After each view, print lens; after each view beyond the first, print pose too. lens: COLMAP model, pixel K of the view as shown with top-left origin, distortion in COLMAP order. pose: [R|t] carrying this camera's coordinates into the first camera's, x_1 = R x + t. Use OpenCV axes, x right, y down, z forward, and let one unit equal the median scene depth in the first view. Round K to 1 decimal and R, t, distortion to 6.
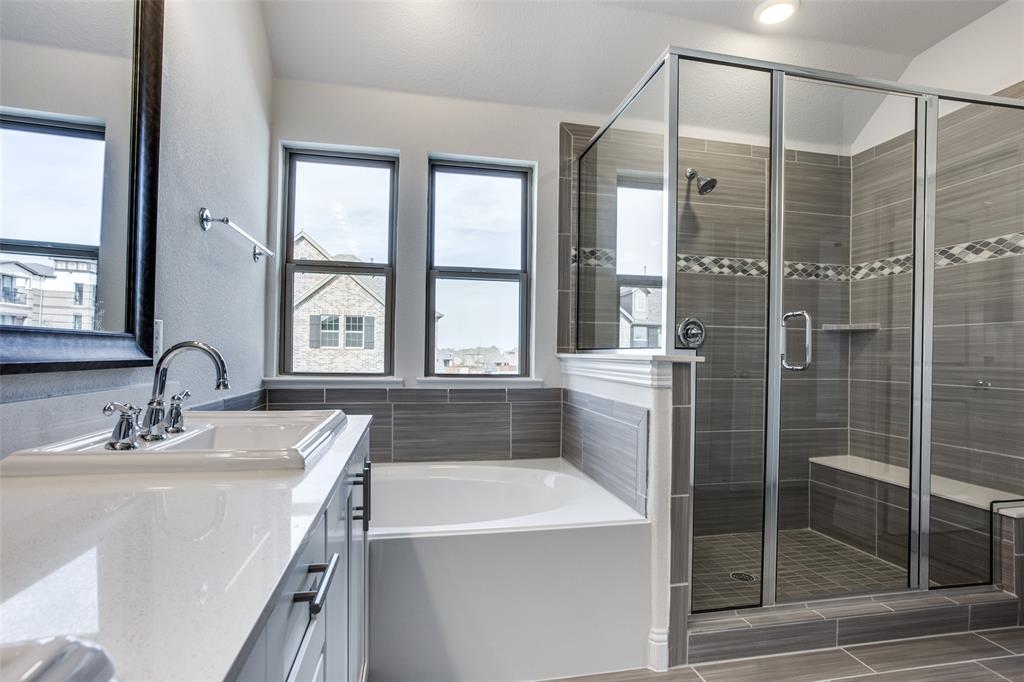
lens RADIAL K [[506.2, 0, 520.3], [0, 506.2, 359.3], [0, 0, 1]] dist [0.002038, 0.002076]
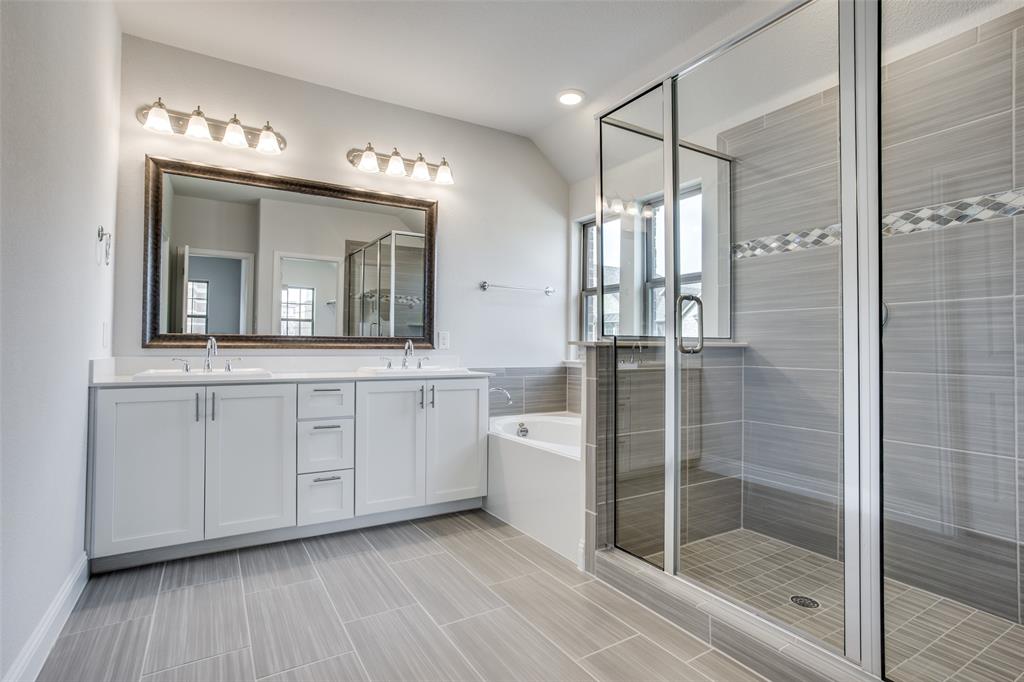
lens RADIAL K [[506.2, 0, 516.2], [0, 506.2, 336.6], [0, 0, 1]] dist [0.002038, 0.002076]
pose [[0.331851, -0.028971, -0.942887, 1.038615], [-0.007846, 0.999409, -0.033469, 0.016126], [0.943299, 0.018505, 0.331428, 0.242032]]
